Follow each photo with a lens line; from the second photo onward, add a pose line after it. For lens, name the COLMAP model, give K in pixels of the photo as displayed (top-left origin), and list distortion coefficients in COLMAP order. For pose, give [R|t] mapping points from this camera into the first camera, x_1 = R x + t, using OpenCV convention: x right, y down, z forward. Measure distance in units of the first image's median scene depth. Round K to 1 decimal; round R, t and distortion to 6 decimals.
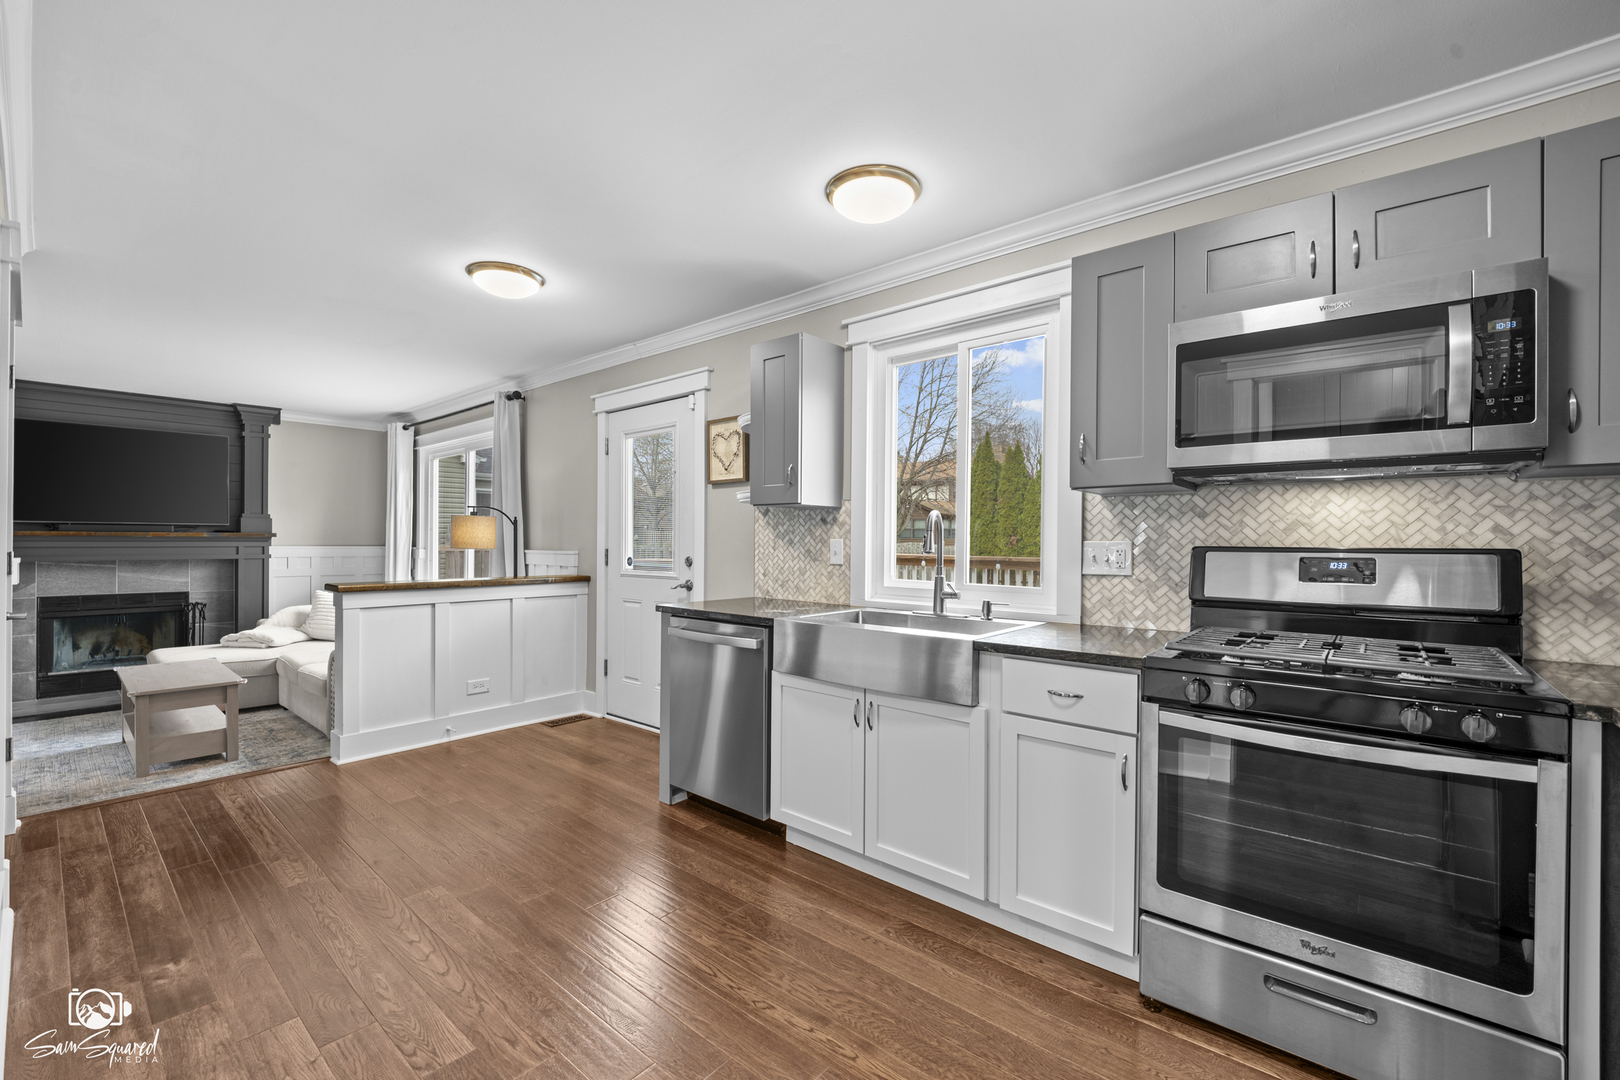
lens RADIAL K [[669.1, 0, 810.0], [0, 669.1, 542.9], [0, 0, 1]] dist [-0.018116, 0.000305]
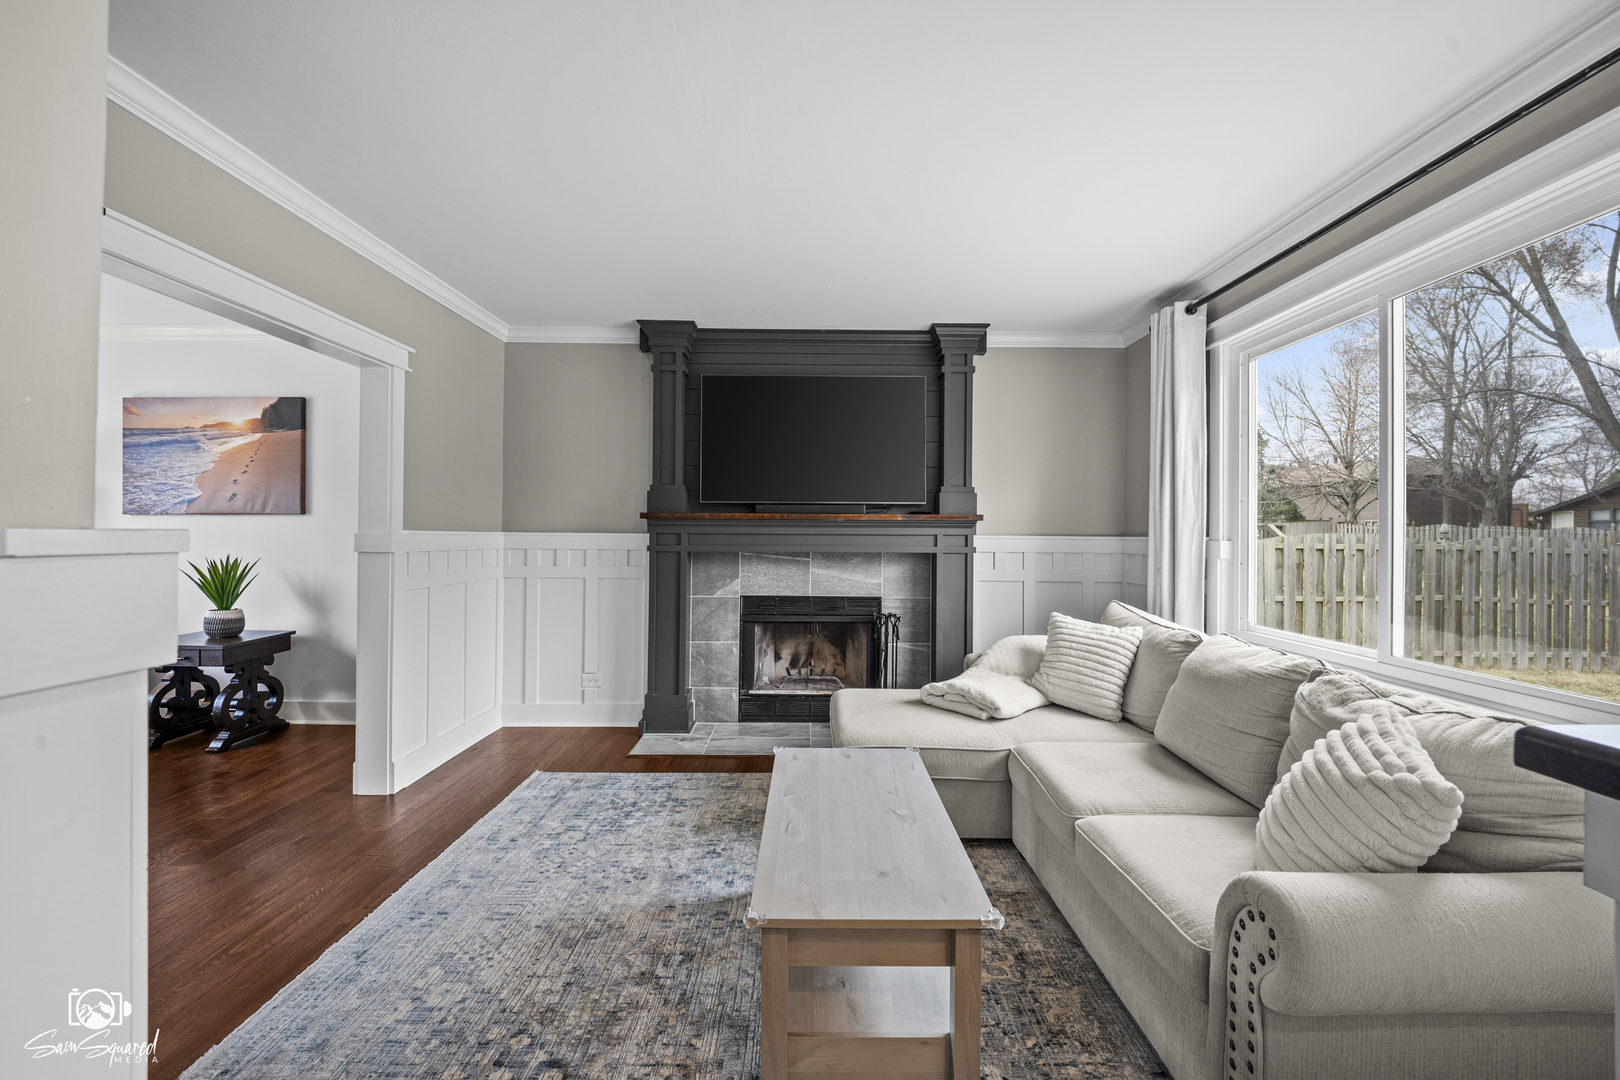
lens RADIAL K [[669.1, 0, 810.0], [0, 669.1, 542.9], [0, 0, 1]] dist [-0.018116, 0.000305]
pose [[0.646601, 0.006389, -0.762801, -0.449181], [-0.004523, 0.999979, 0.004541, 0.011854], [0.762815, 0.000514, 0.646617, 0.480604]]
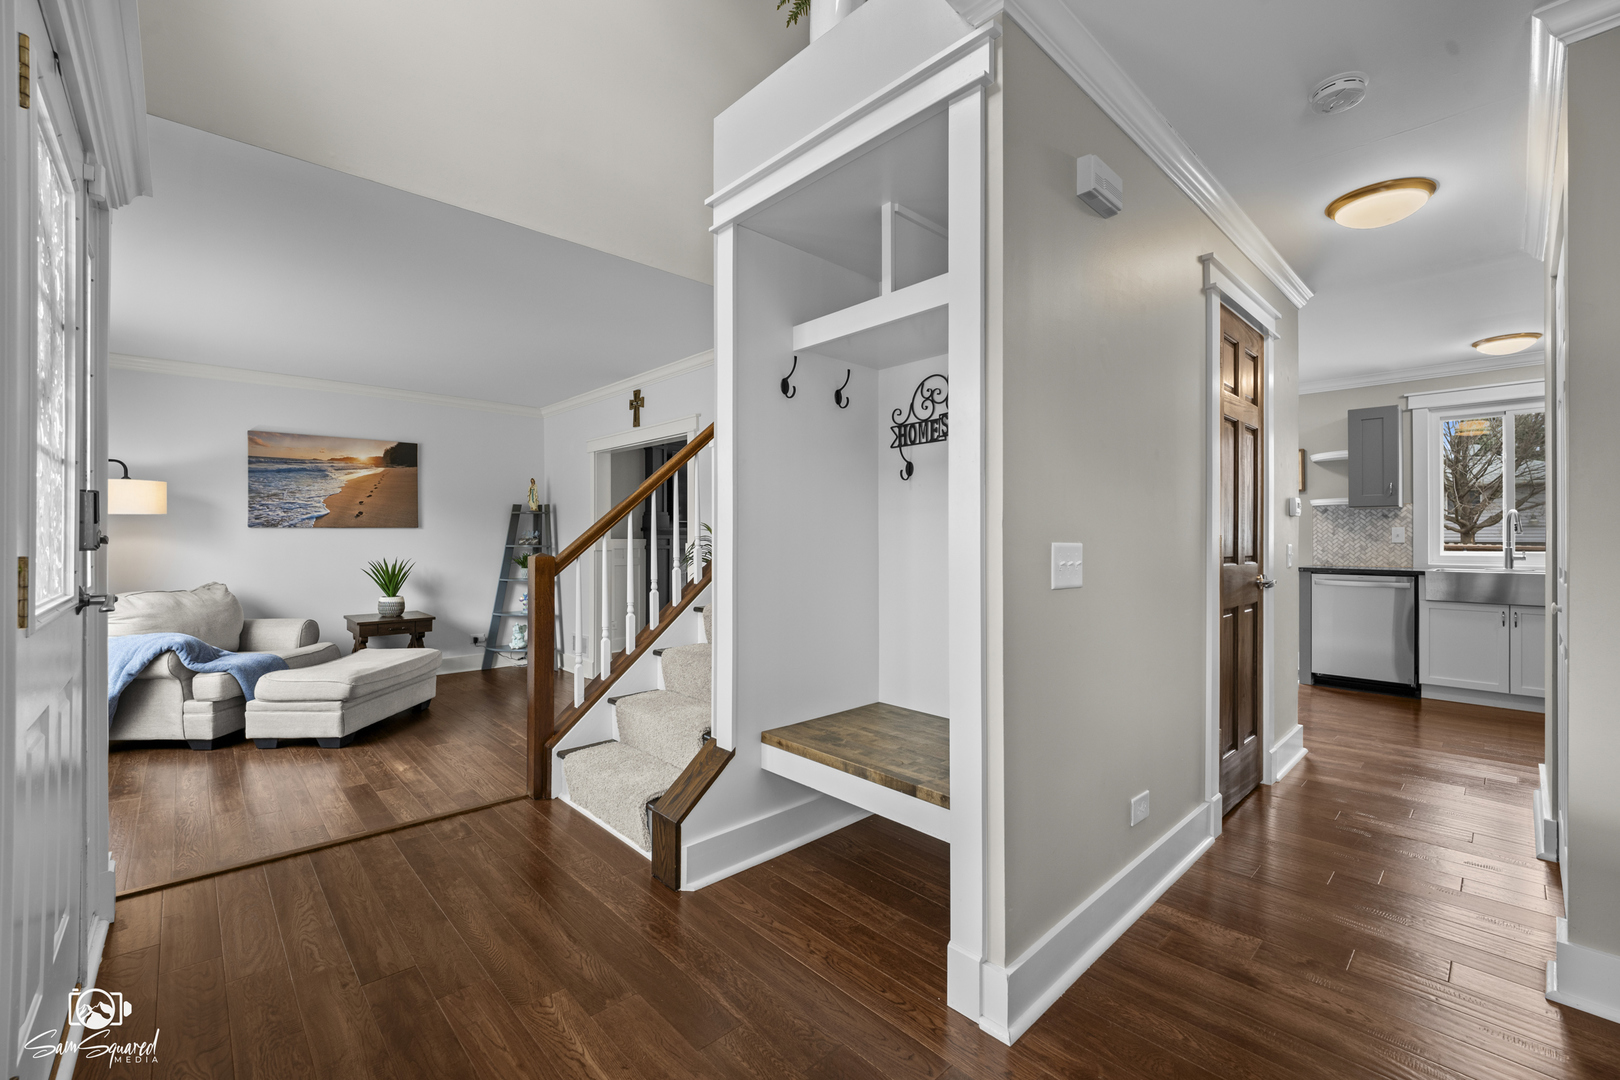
lens RADIAL K [[669.1, 0, 810.0], [0, 669.1, 542.9], [0, 0, 1]] dist [-0.018116, 0.000305]
pose [[0.993564, -0.005648, -0.113133, -0.651430], [0.006484, 0.999954, 0.007026, 0.006244], [0.113088, -0.007714, 0.993555, -0.413779]]
